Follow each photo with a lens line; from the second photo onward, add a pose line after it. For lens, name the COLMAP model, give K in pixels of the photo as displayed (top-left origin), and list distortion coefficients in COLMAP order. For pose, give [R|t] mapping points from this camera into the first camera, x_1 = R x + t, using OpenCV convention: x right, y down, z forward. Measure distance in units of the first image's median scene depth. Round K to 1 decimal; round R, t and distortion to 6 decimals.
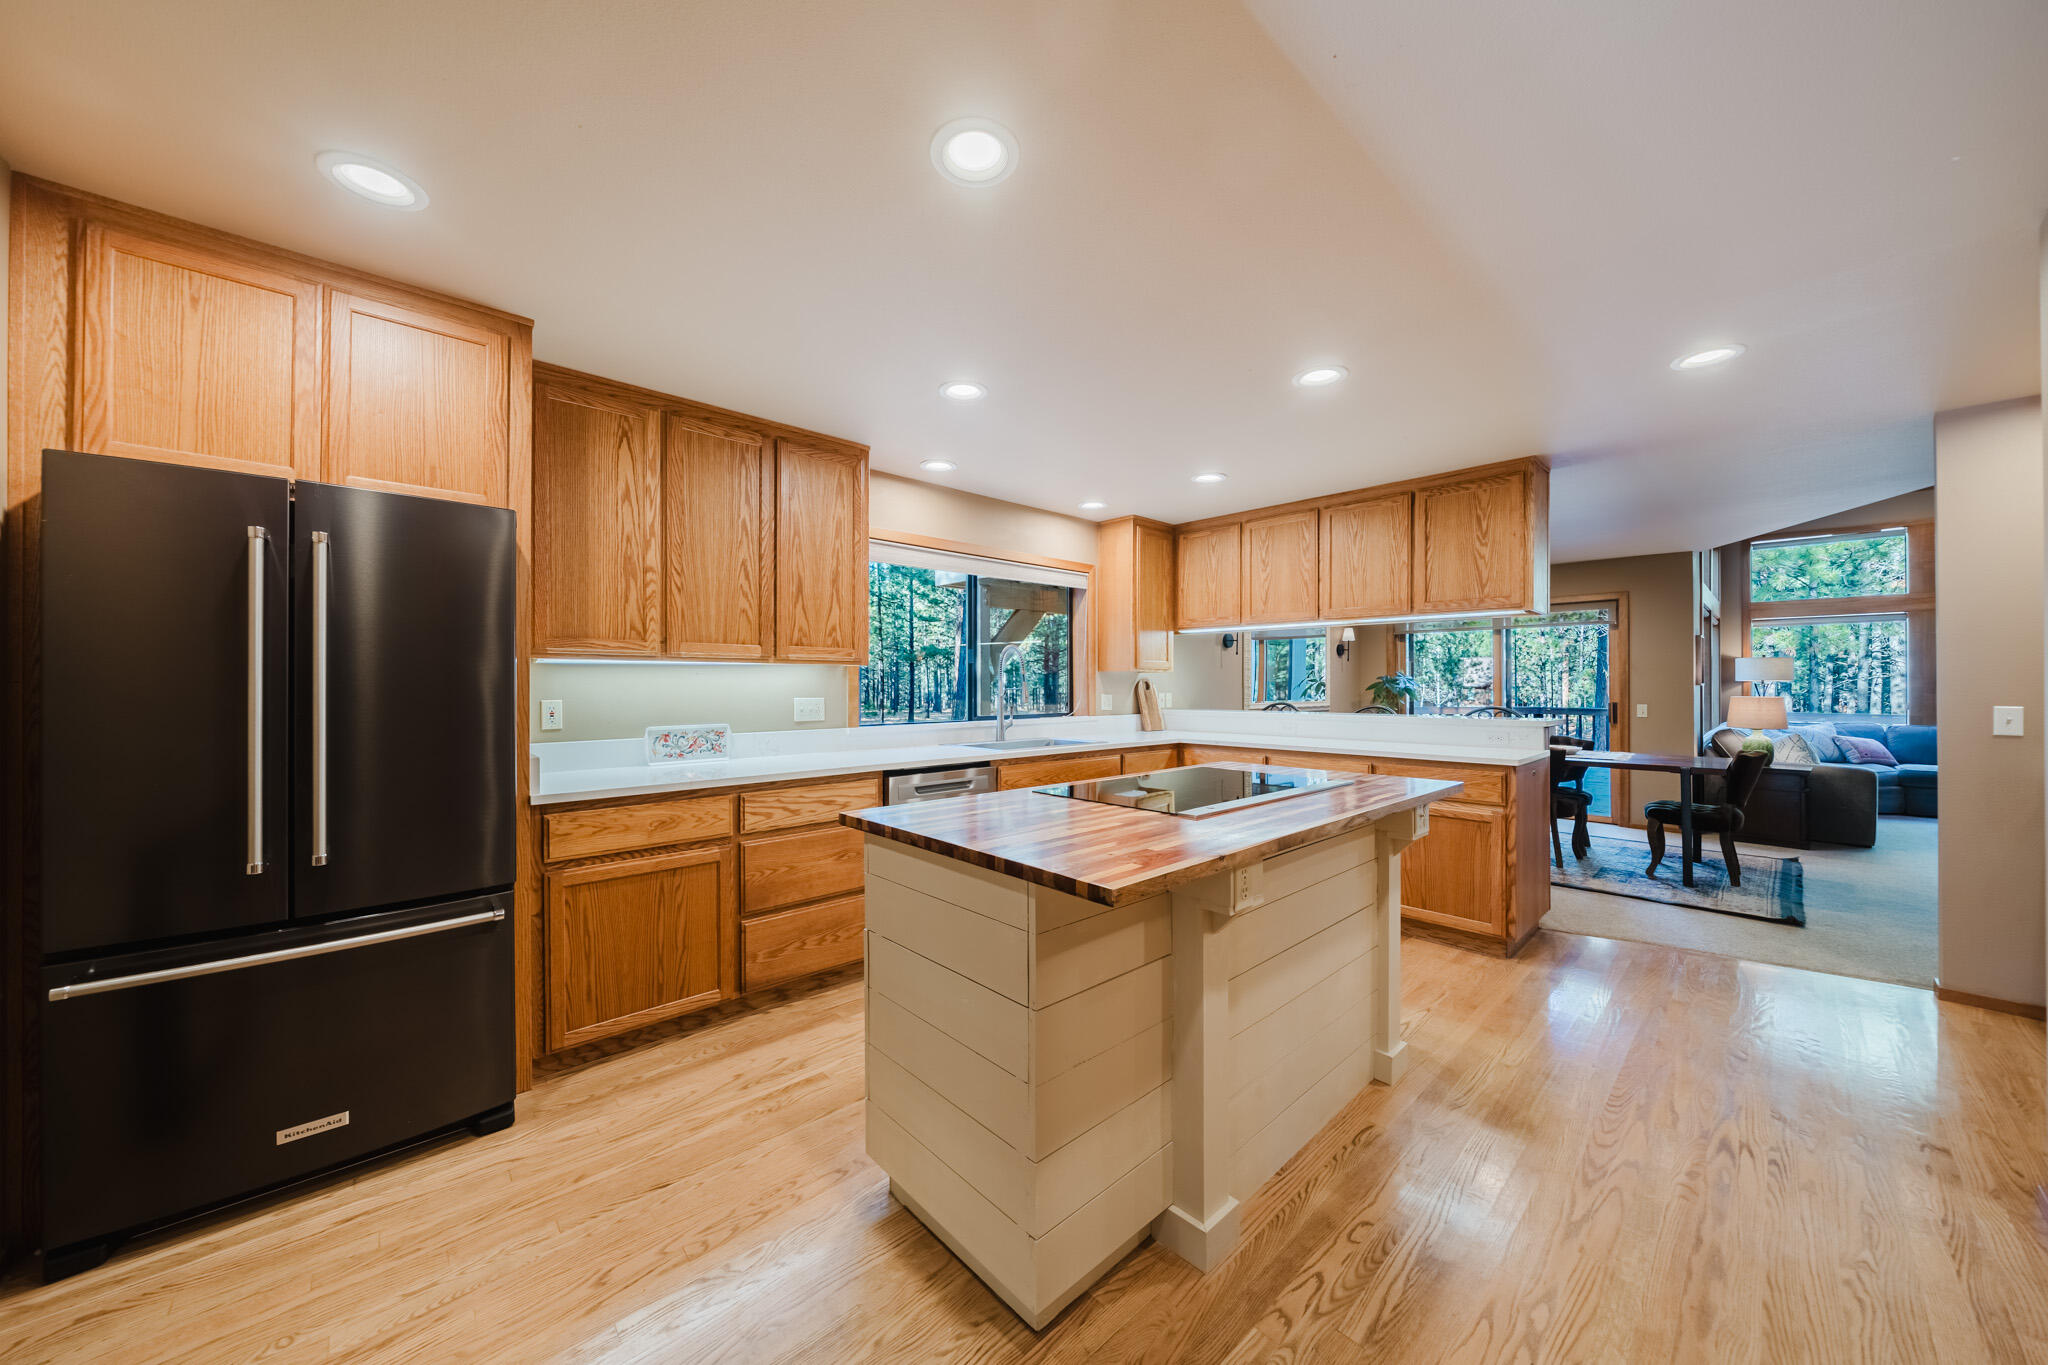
lens RADIAL K [[711.2, 0, 1022.0], [0, 711.2, 688.9], [0, 0, 1]] dist [-0.001219, -0.000008]
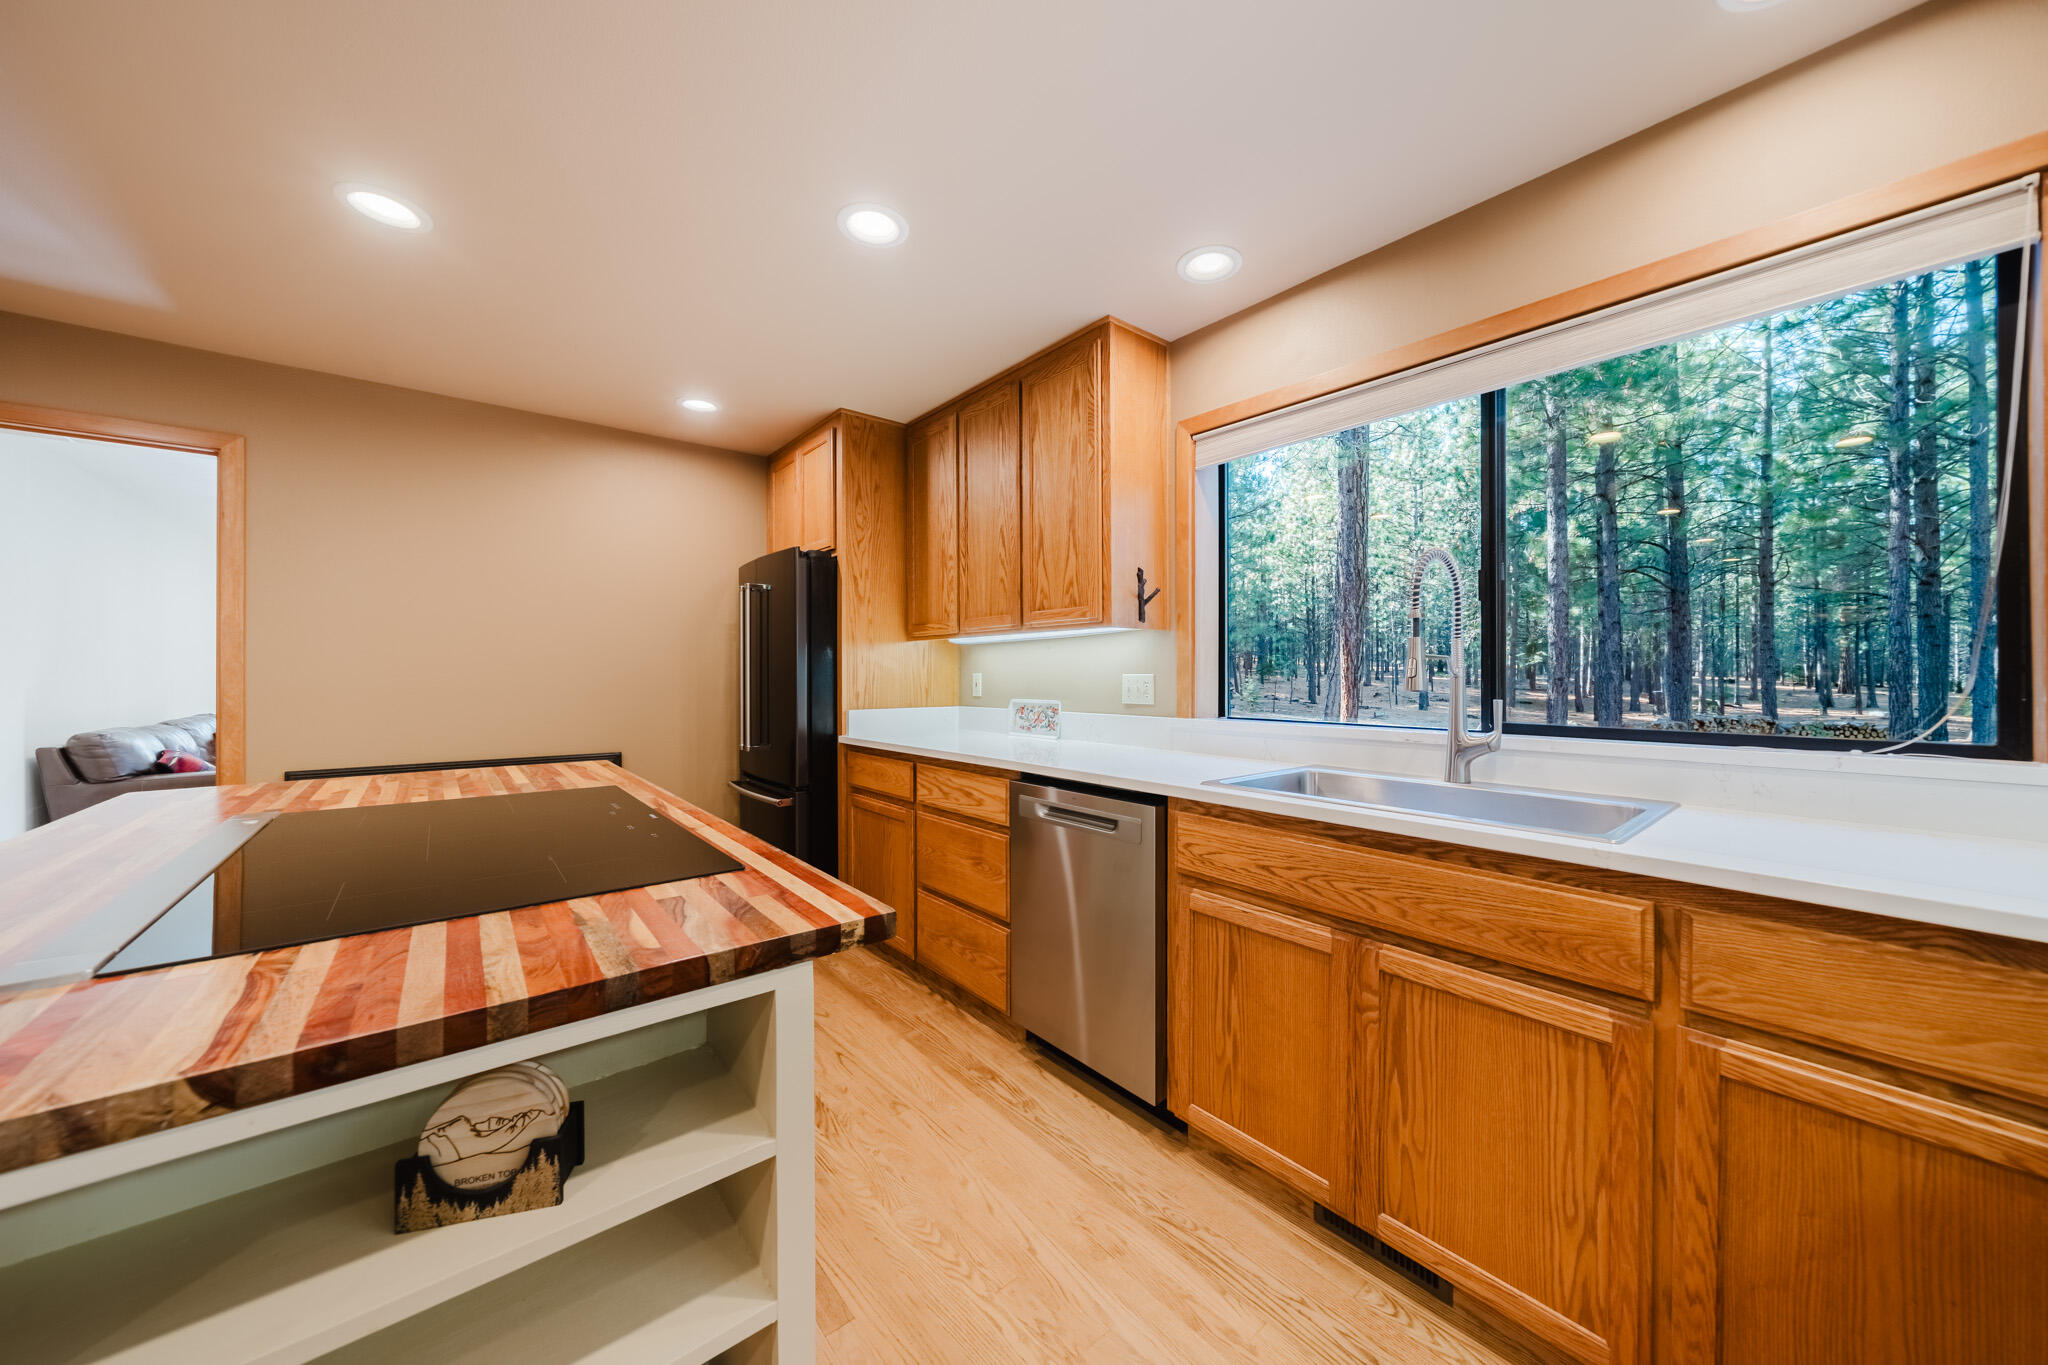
lens RADIAL K [[717.5, 0, 1058.2], [0, 717.5, 673.9], [0, 0, 1]] dist [-0.000527, 0.000062]
pose [[-0.035620, -0.001104, -0.999365, 0.561865], [-0.005790, 0.999983, -0.000899, 0.015706], [0.999349, 0.005754, -0.035625, 1.097439]]
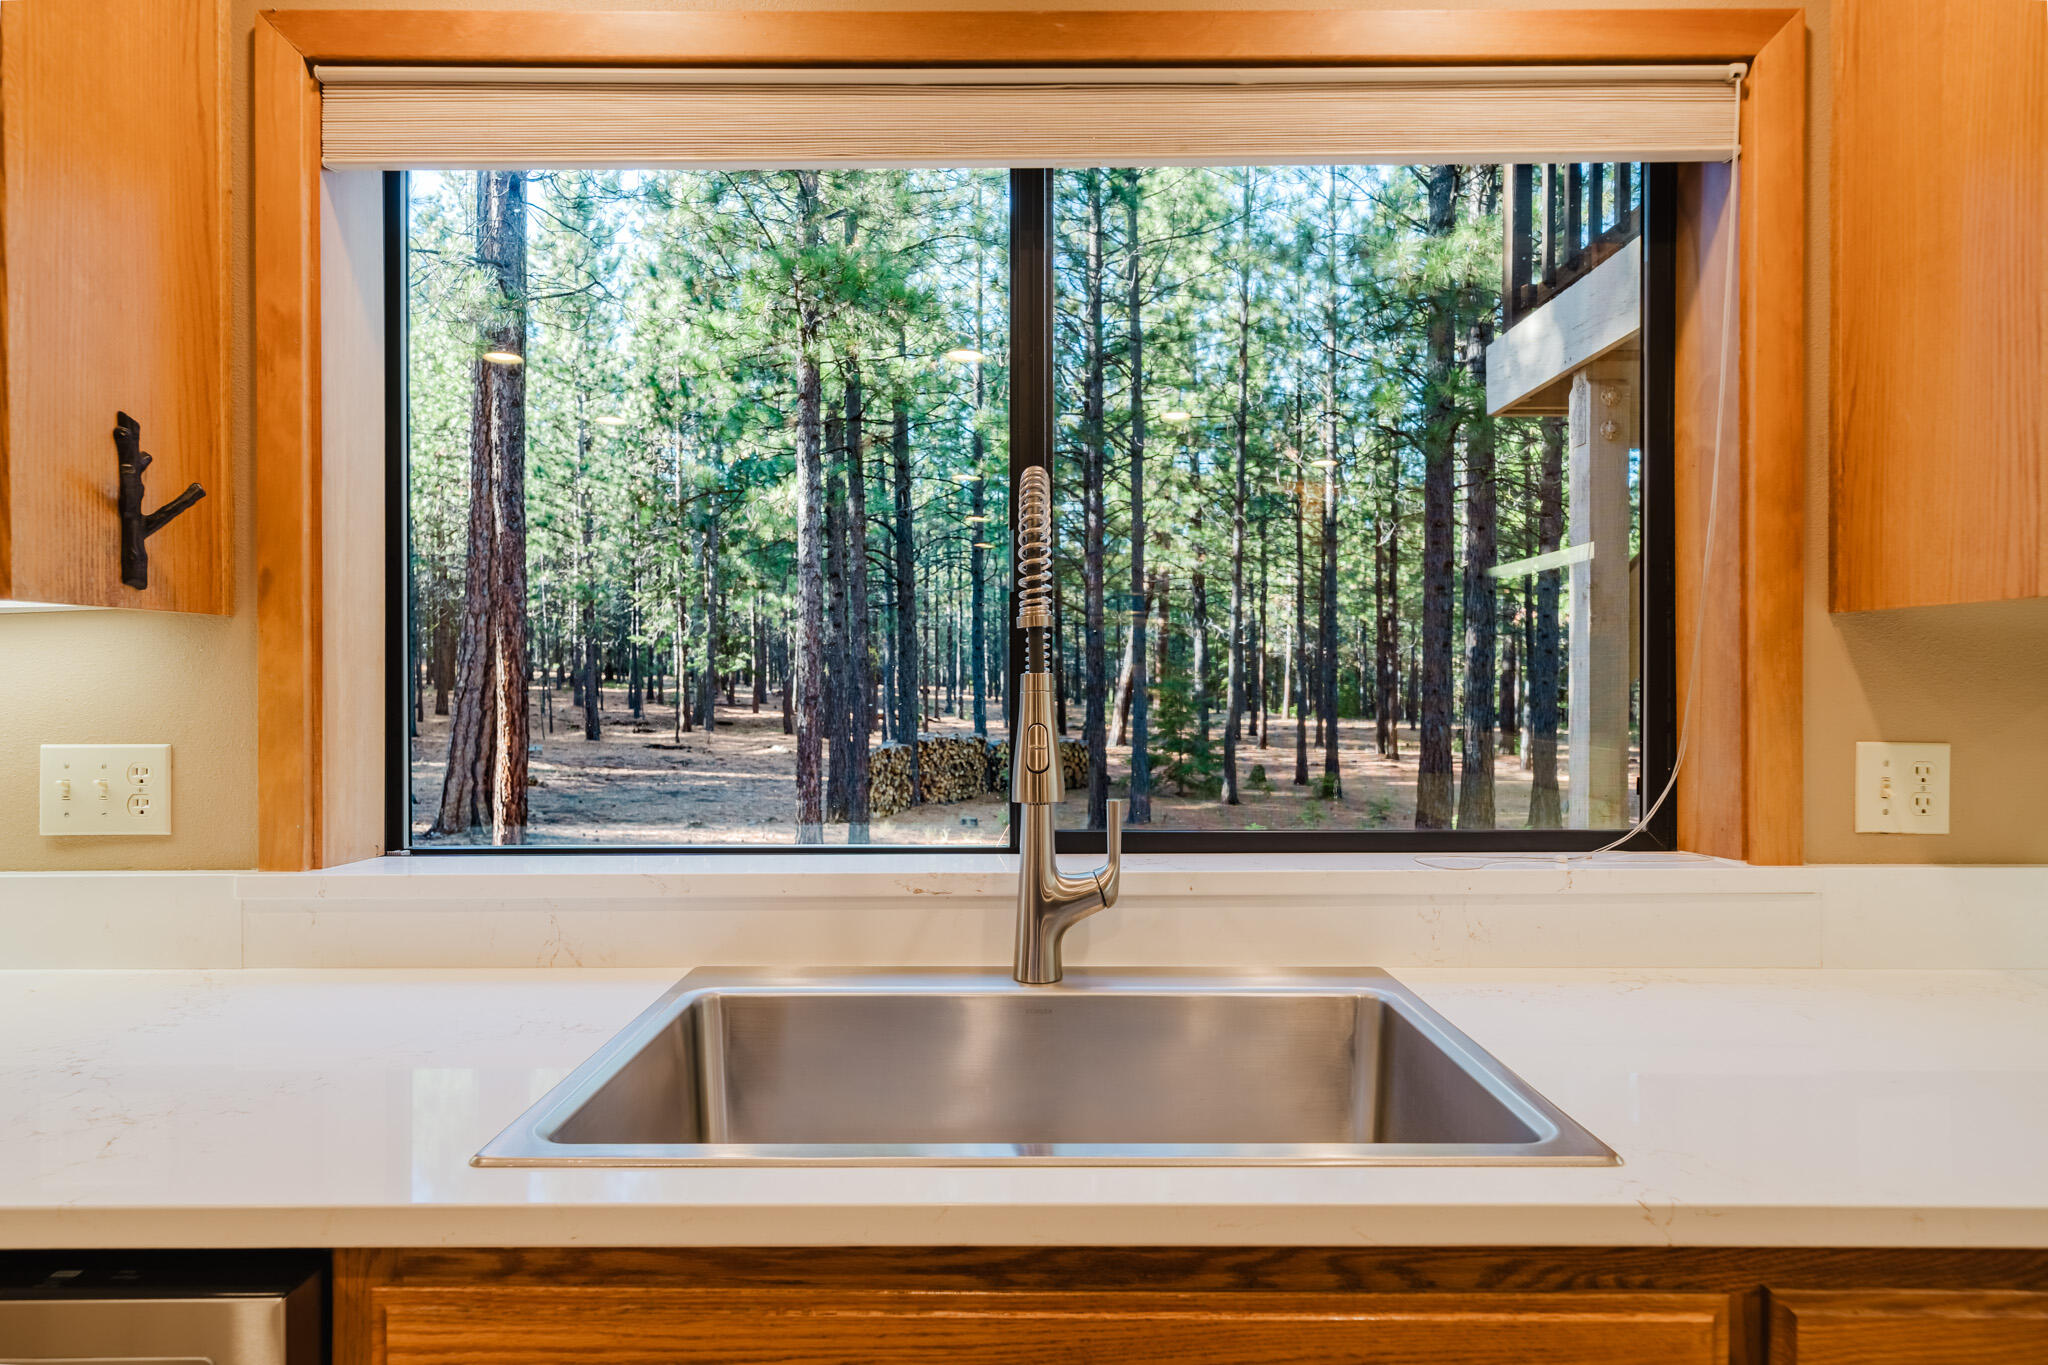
lens RADIAL K [[1116.5, 0, 1024.0], [0, 1116.5, 682.5], [0, 0, 1]] dist [0.001319, 0.000125]
pose [[0.730107, -0.001345, -0.683332, 0.245313], [-0.001389, 0.999993, -0.003453, -0.009428], [0.683332, 0.003470, 0.730100, 1.088144]]
